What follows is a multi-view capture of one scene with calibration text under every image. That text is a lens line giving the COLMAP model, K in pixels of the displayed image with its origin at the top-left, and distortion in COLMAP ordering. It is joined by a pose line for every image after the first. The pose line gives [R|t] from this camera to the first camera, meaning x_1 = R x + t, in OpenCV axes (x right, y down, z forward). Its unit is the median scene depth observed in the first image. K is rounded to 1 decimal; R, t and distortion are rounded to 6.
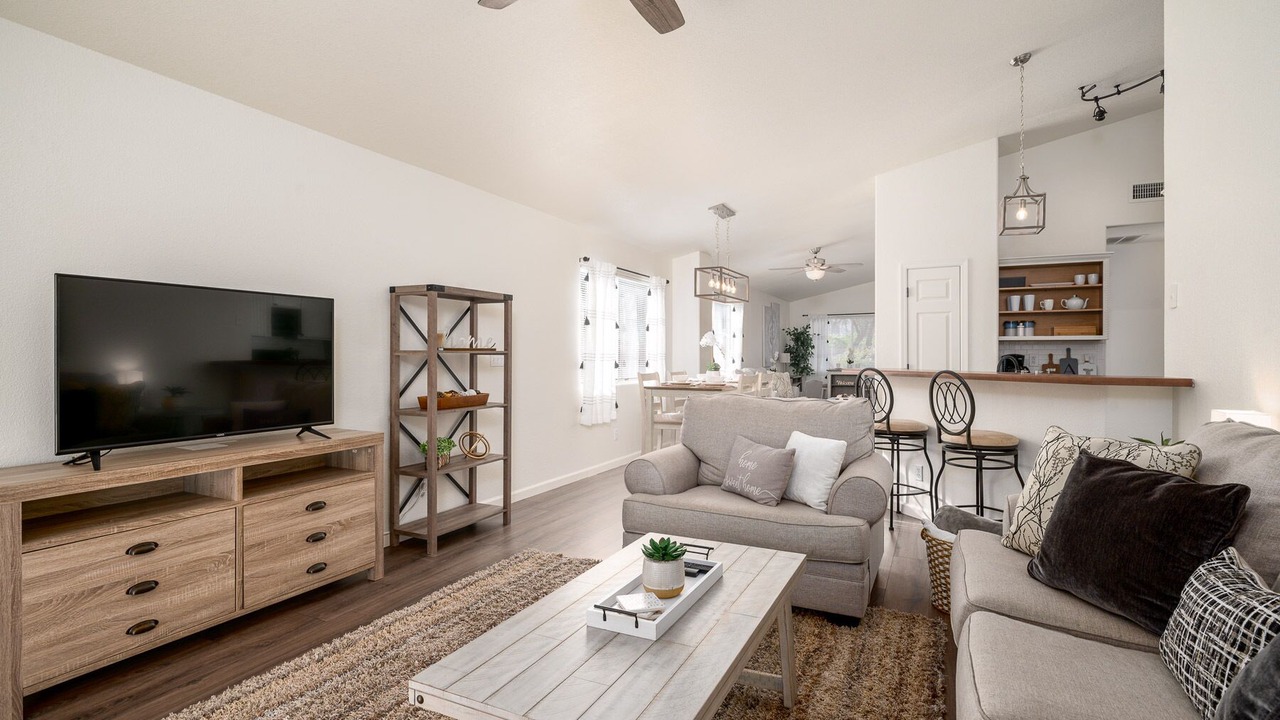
lens RADIAL K [[619.5, 0, 647.5], [0, 619.5, 361.8], [0, 0, 1]] dist [-0.000597, -0.001505]
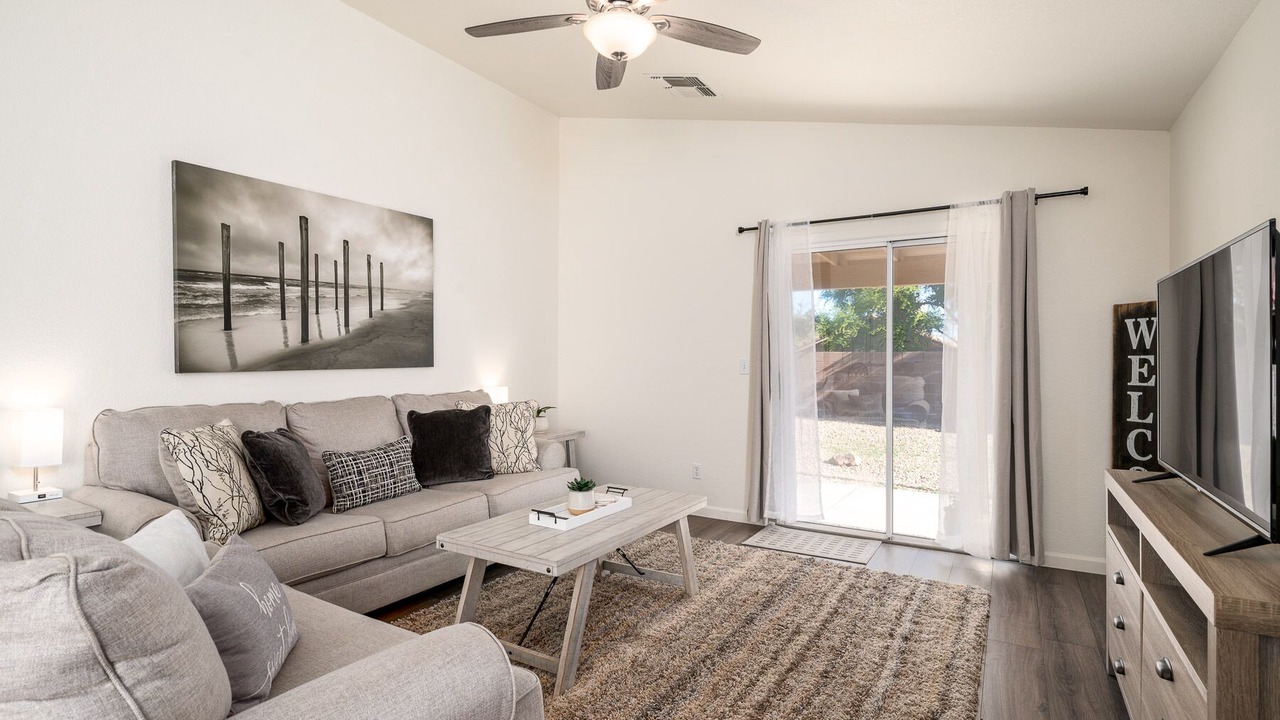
lens RADIAL K [[619.5, 0, 646.9], [0, 619.5, 357.2], [0, 0, 1]] dist [-0.000597, -0.001505]
pose [[-0.993567, -0.003380, 0.113194, -0.092968], [-0.002853, 0.999984, 0.004822, -0.008362], [-0.113209, 0.004468, -0.993561, 0.780588]]
